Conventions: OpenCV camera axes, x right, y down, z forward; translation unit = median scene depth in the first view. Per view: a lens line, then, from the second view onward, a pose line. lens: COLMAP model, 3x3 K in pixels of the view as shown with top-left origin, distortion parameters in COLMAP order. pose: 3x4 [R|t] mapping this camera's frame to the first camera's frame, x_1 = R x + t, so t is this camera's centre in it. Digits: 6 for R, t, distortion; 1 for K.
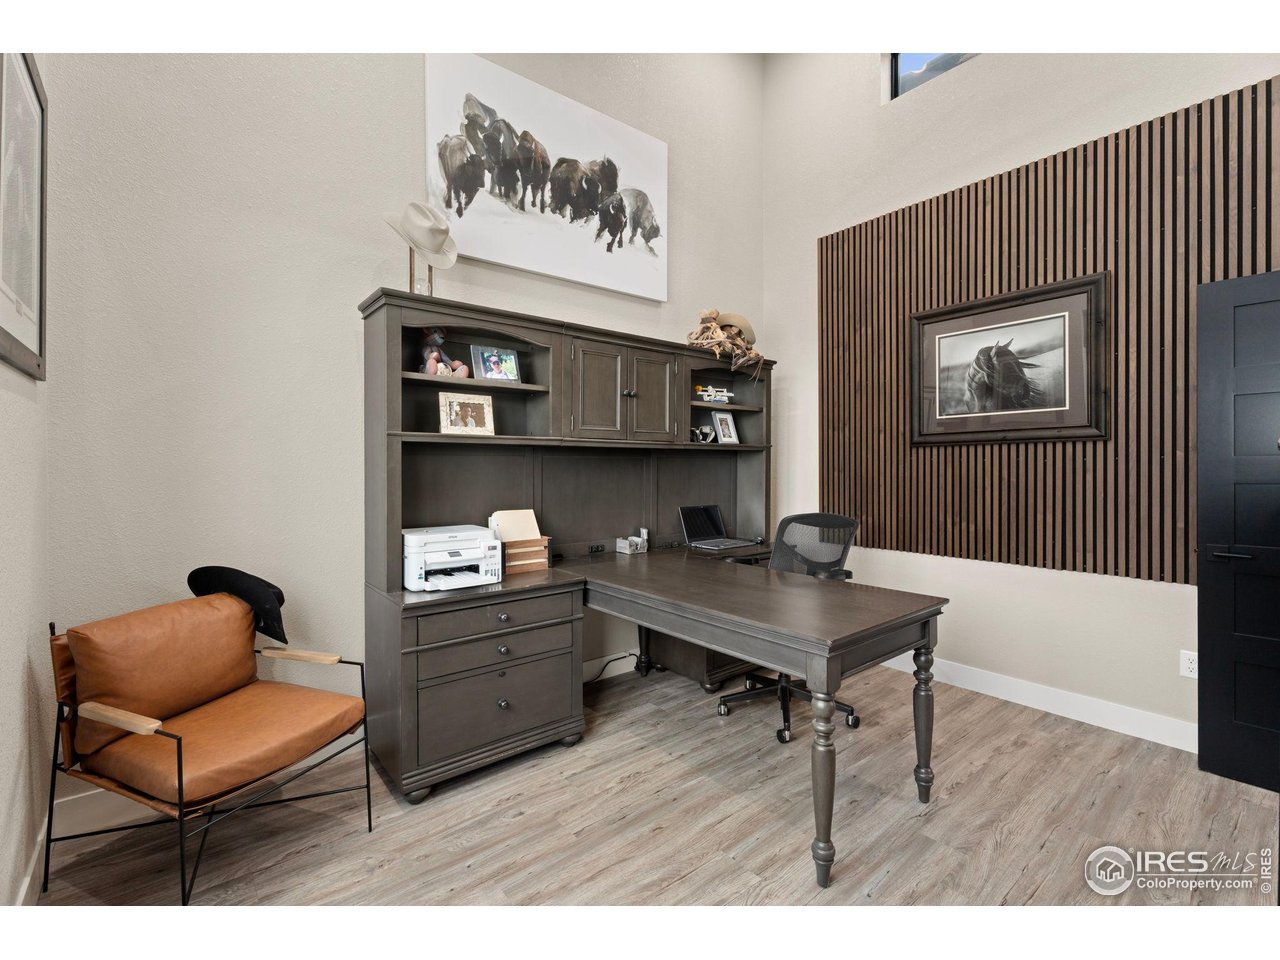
lens RADIAL K [[568.3, 0, 642.9], [0, 568.3, 471.7], [0, 0, 1]] dist [0.004623, 0.000755]
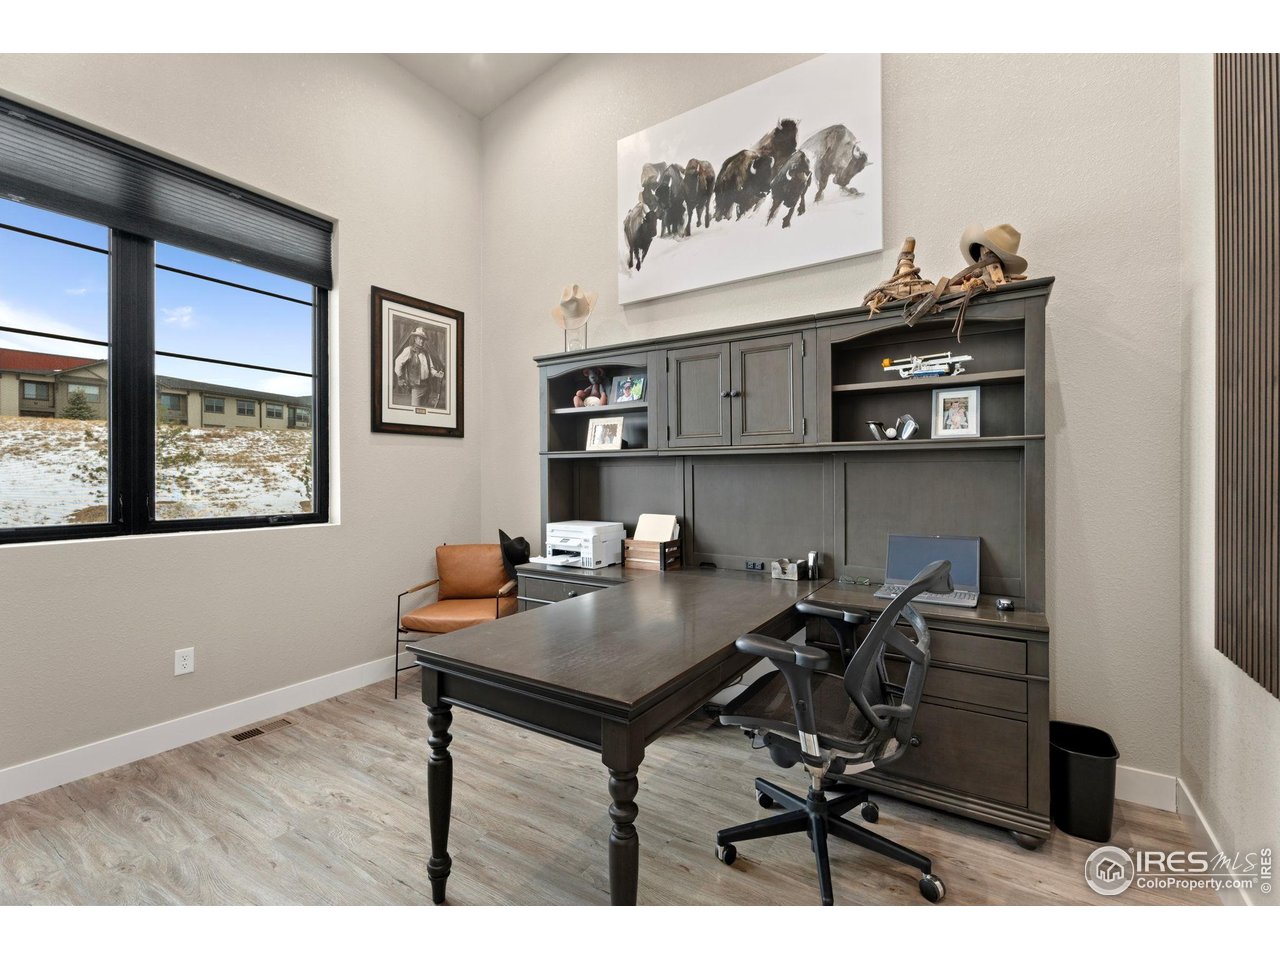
lens RADIAL K [[568.3, 0, 642.1], [0, 568.3, 477.9], [0, 0, 1]] dist [0.004623, 0.000755]
pose [[0.303456, 0.005710, -0.952828, 0.773707], [-0.007016, 0.999968, 0.003758, -0.007285], [0.952820, 0.005545, 0.303486, 0.586599]]
